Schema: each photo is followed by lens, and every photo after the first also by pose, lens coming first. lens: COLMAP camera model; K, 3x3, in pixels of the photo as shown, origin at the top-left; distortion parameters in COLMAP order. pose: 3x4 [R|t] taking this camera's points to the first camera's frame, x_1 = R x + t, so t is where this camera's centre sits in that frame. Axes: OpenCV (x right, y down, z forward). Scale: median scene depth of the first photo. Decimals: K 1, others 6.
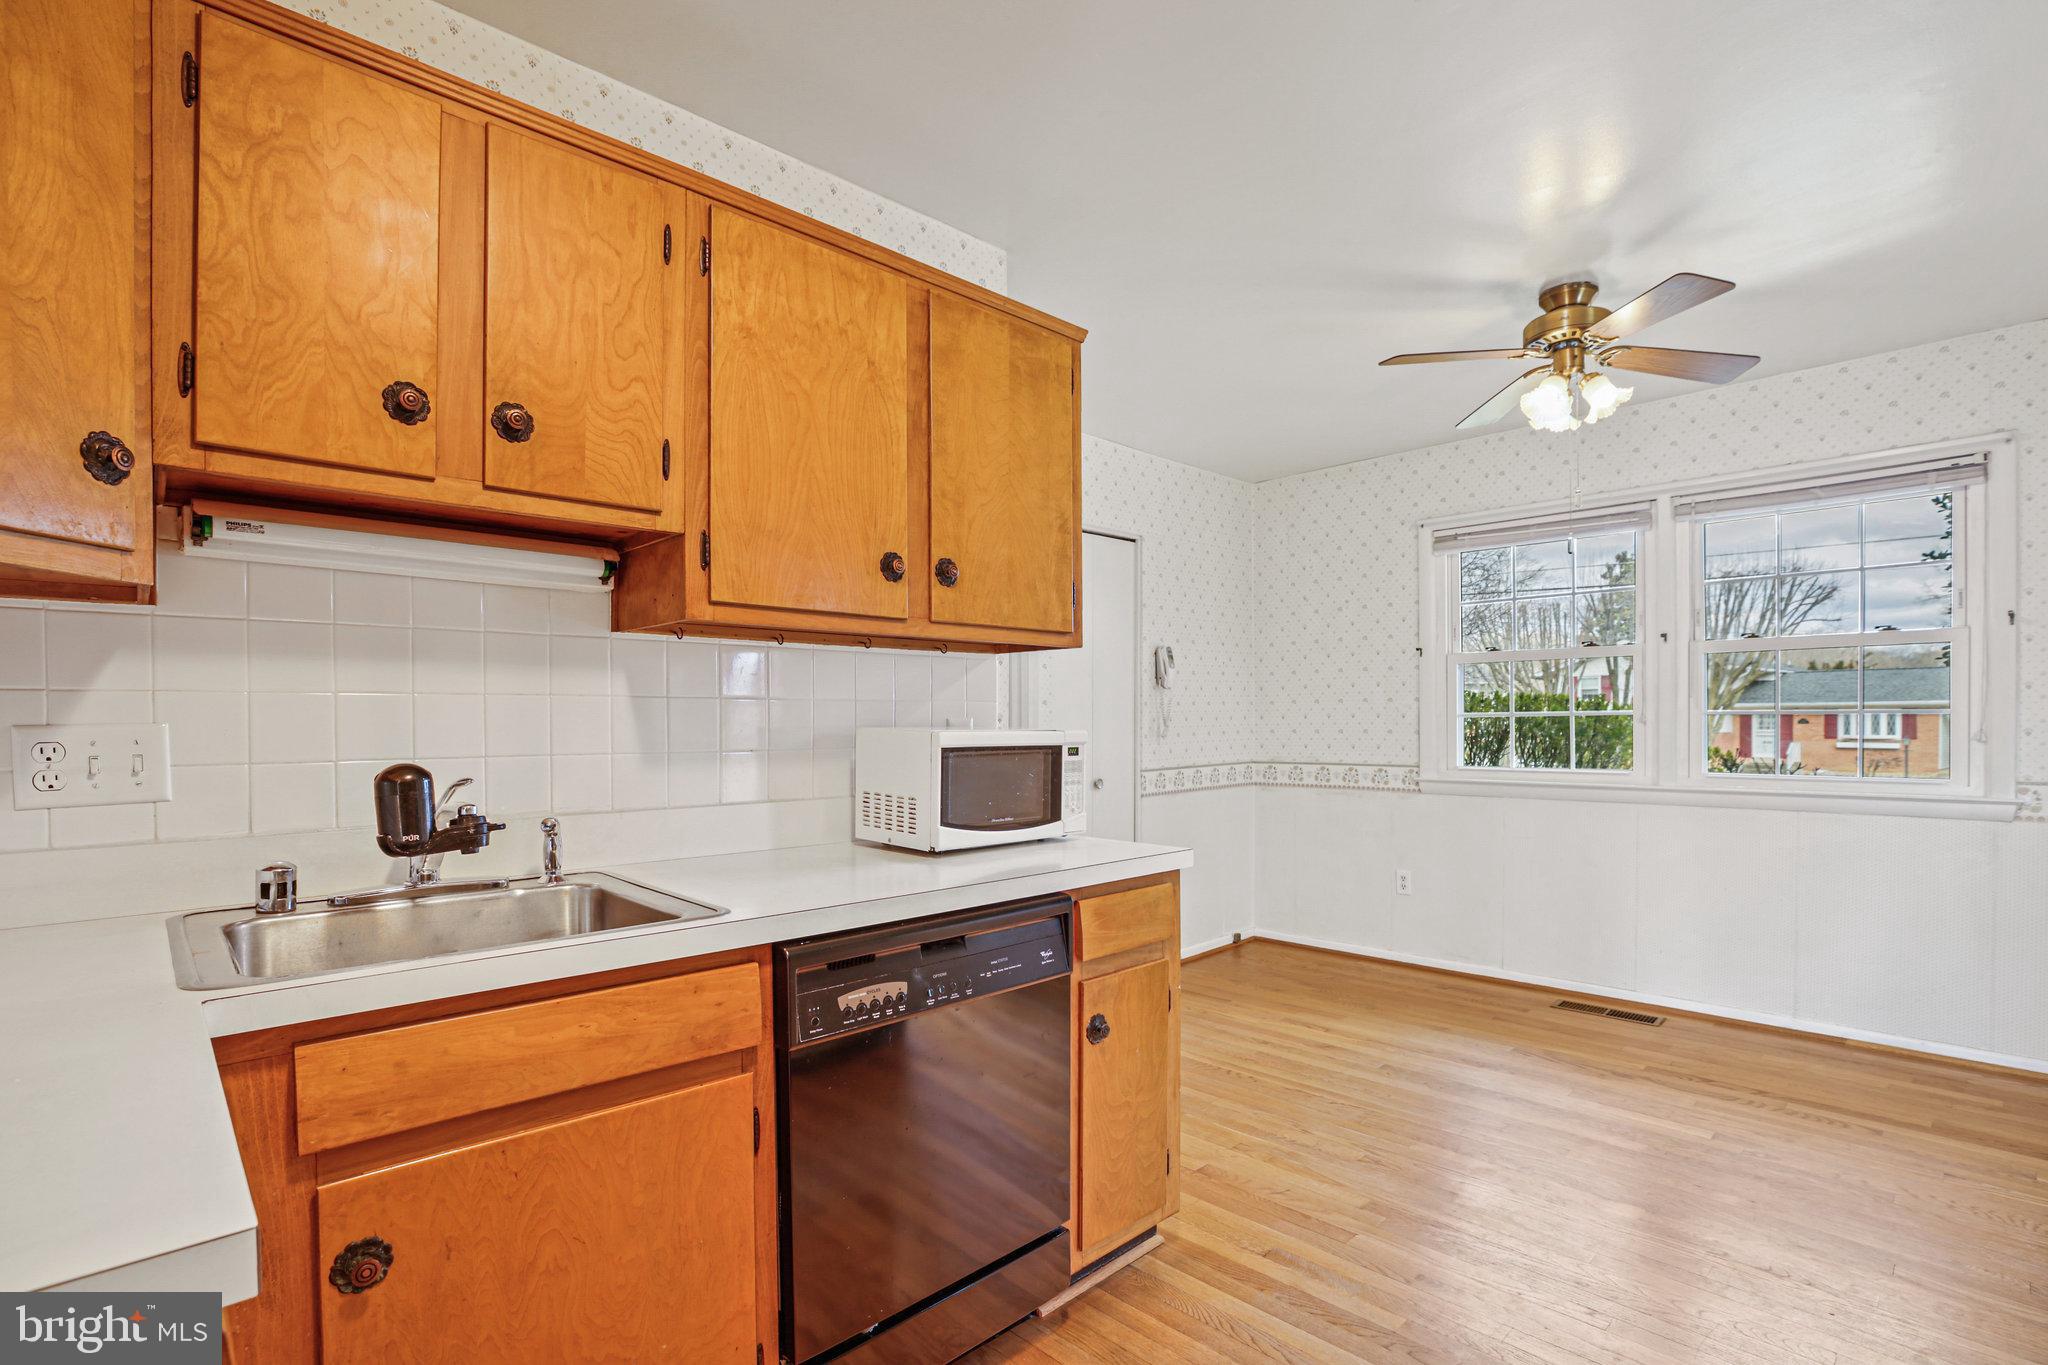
lens RADIAL K [[944.2, 0, 1007.0], [0, 944.2, 726.4], [0, 0, 1]] dist [-0.036571, 0.006758]
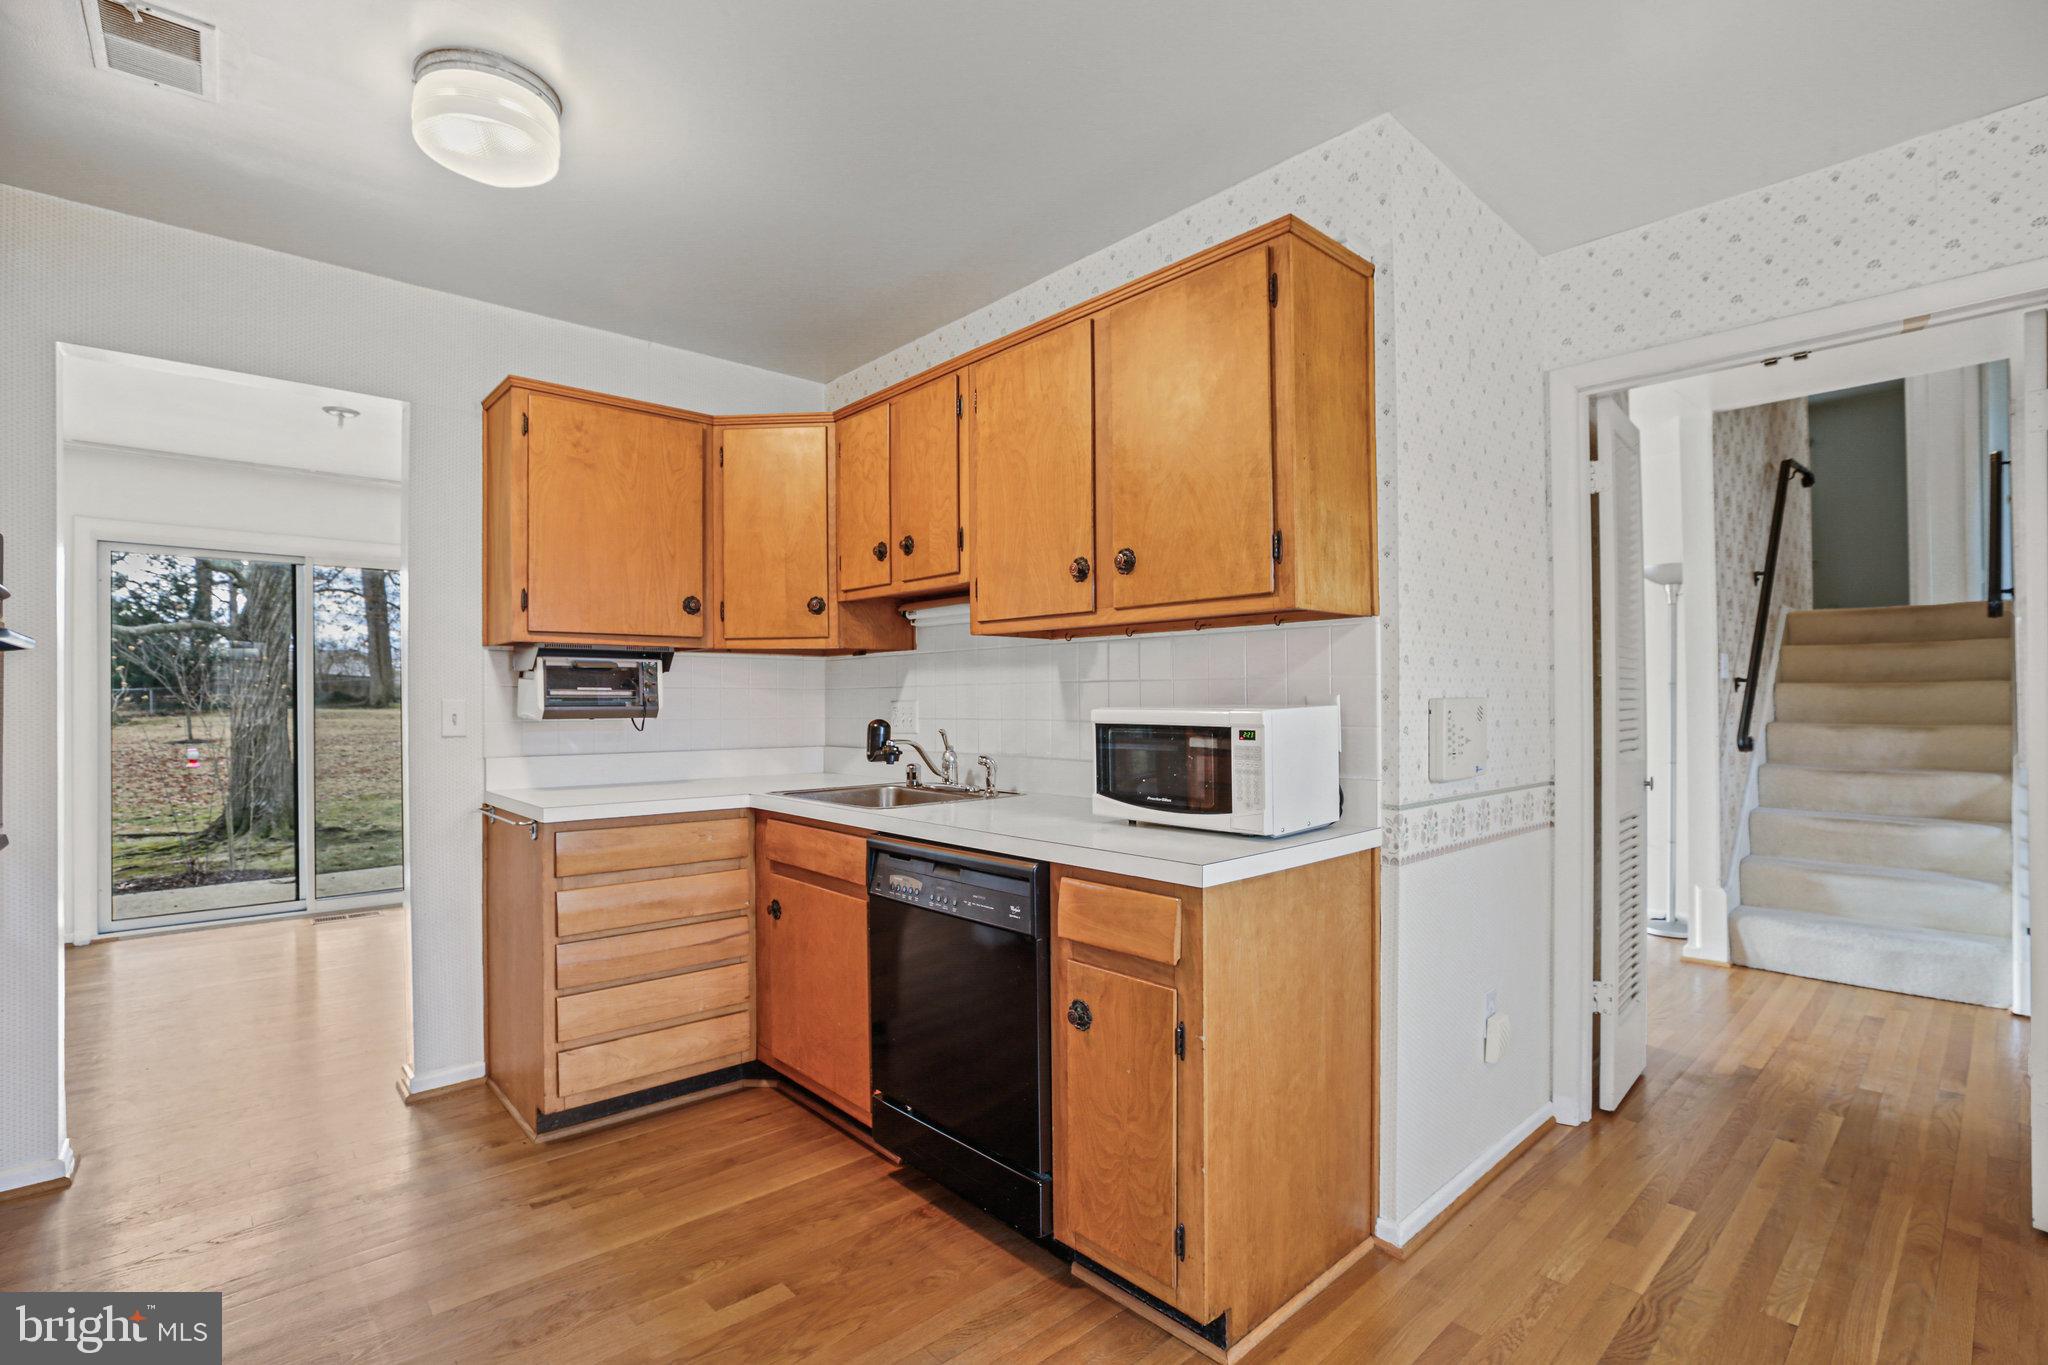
lens RADIAL K [[944.2, 0, 1027.7], [0, 944.2, 691.5], [0, 0, 1]] dist [-0.036571, 0.006758]
pose [[-0.006629, -0.006135, -0.999959, 1.235790], [-0.002252, 0.999979, -0.006120, -0.009493], [0.999975, 0.002211, -0.006643, 1.092679]]
